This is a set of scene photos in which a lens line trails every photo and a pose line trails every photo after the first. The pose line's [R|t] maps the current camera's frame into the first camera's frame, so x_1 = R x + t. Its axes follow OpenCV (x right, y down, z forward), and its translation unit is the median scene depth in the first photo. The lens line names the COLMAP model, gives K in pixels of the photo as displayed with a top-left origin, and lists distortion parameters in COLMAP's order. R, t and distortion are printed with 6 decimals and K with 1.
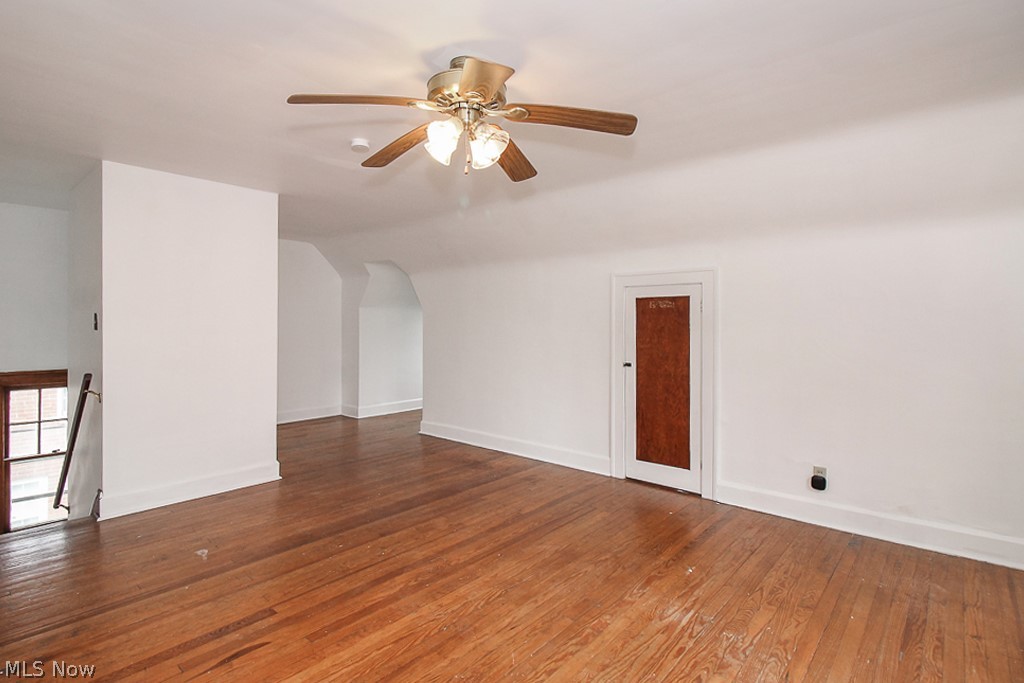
lens RADIAL K [[504.7, 0, 515.5], [0, 504.7, 330.0], [0, 0, 1]] dist [0.001074, -0.000334]
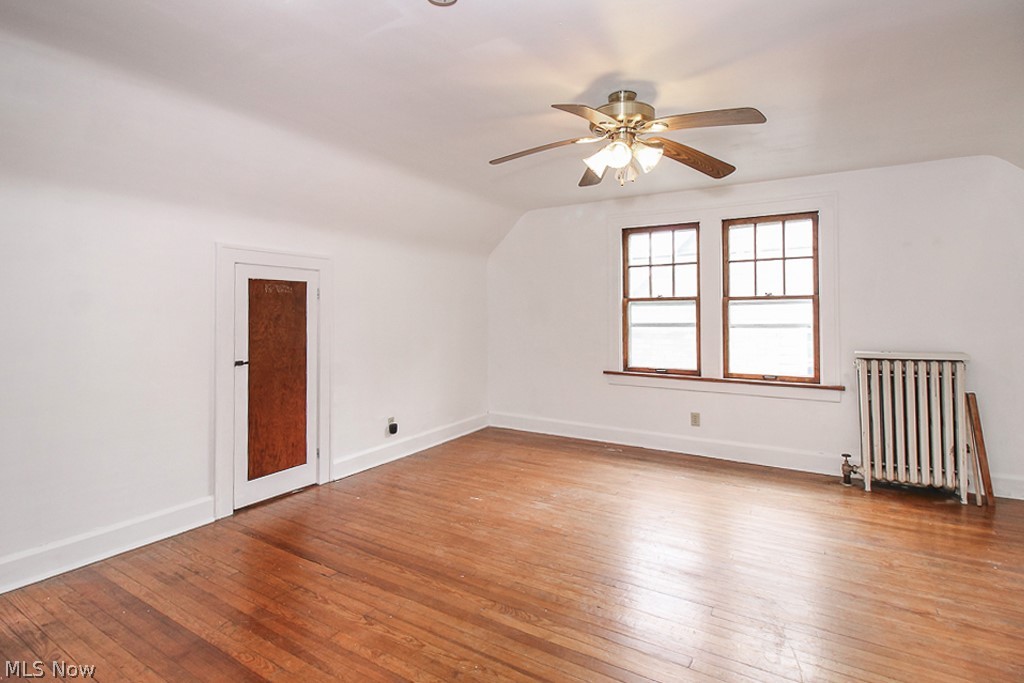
lens RADIAL K [[497.6, 0, 512.3], [0, 497.6, 305.1], [0, 0, 1]] dist [0.000817, -0.000175]
pose [[-0.166138, 0.014901, 0.985990, -0.656644], [0.009498, 0.999864, -0.013510, -0.006776], [-0.986057, 0.007120, -0.166256, 0.769748]]
